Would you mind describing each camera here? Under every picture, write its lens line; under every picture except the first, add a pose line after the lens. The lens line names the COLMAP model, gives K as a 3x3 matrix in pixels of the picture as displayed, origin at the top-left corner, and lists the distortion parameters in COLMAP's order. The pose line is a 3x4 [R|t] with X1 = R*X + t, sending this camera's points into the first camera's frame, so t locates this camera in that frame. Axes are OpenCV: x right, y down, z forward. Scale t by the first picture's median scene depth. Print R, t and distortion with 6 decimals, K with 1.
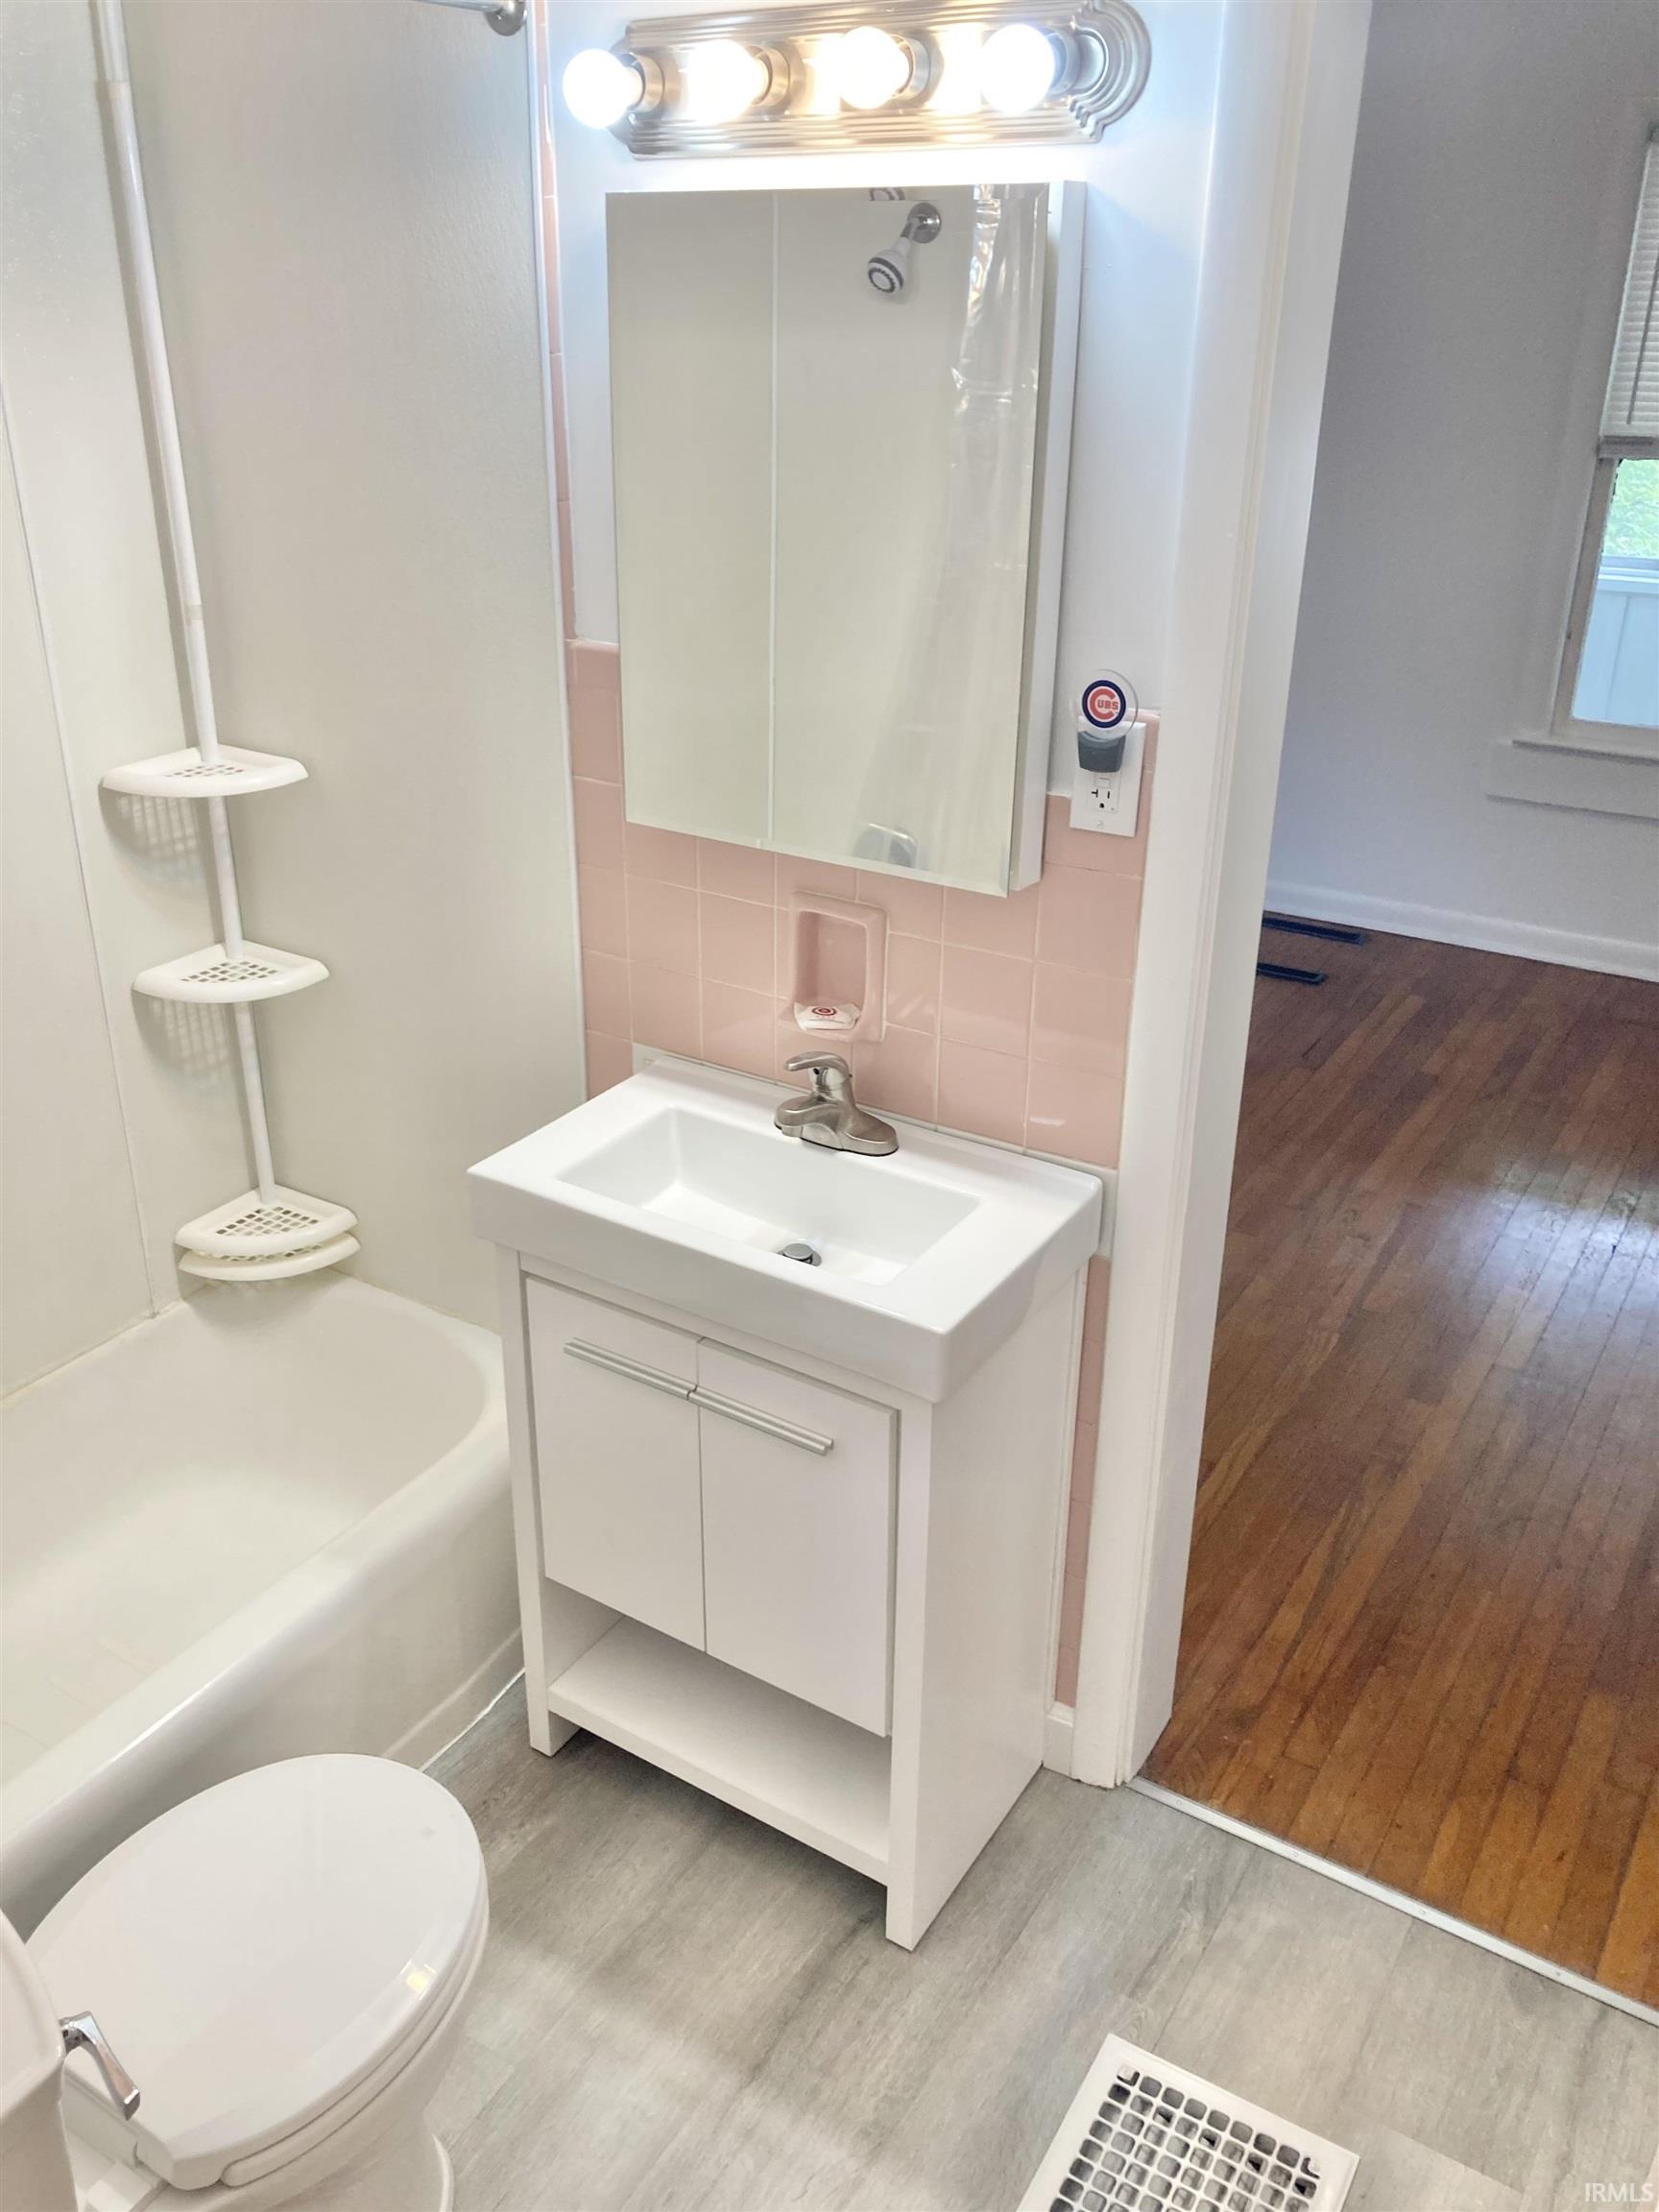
lens RADIAL K [[1822.7, 0, 778.1], [0, 1822.7, 1072.7], [0, 0, 1]] dist [0.040803, -0.030077]
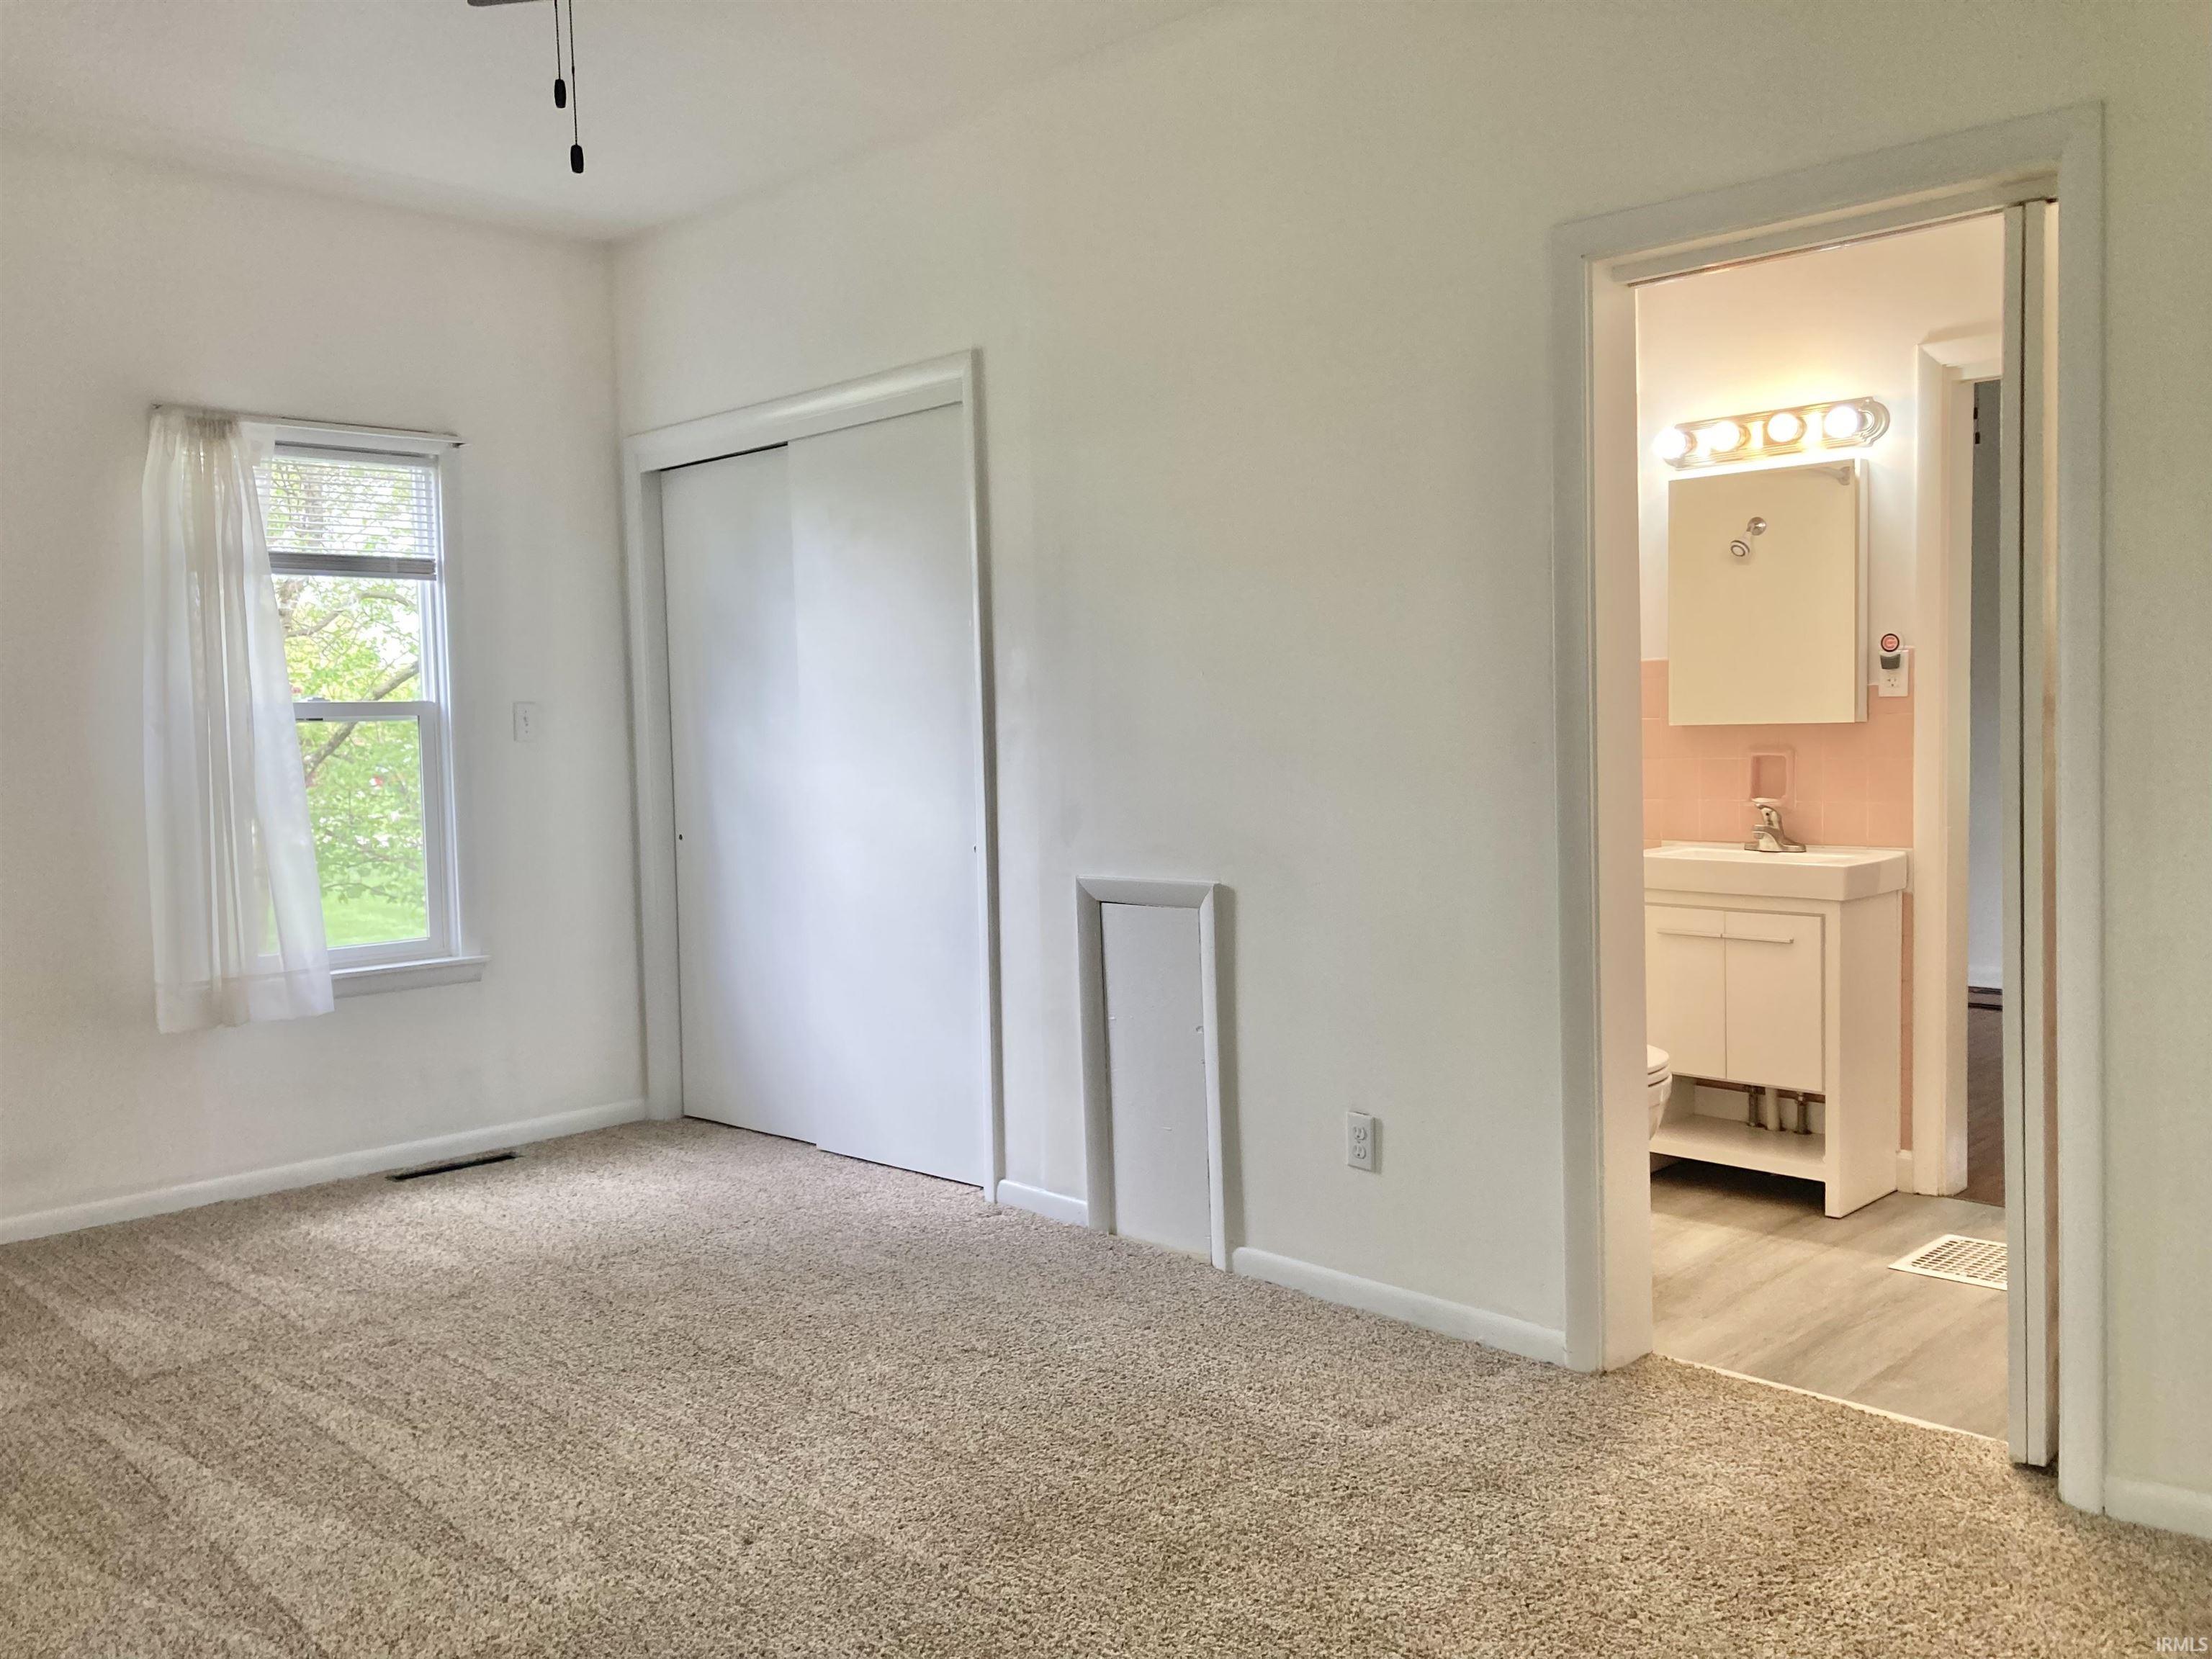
lens RADIAL K [[1822.7, 0, 1105.2], [0, 1822.7, 829.5], [0, 0, 1]] dist [0.040803, -0.030077]
pose [[0.979057, -0.011538, -0.203257, -0.355479], [-0.058331, 0.940636, -0.334366, 0.910957], [0.195049, 0.339220, 0.920264, -1.394445]]
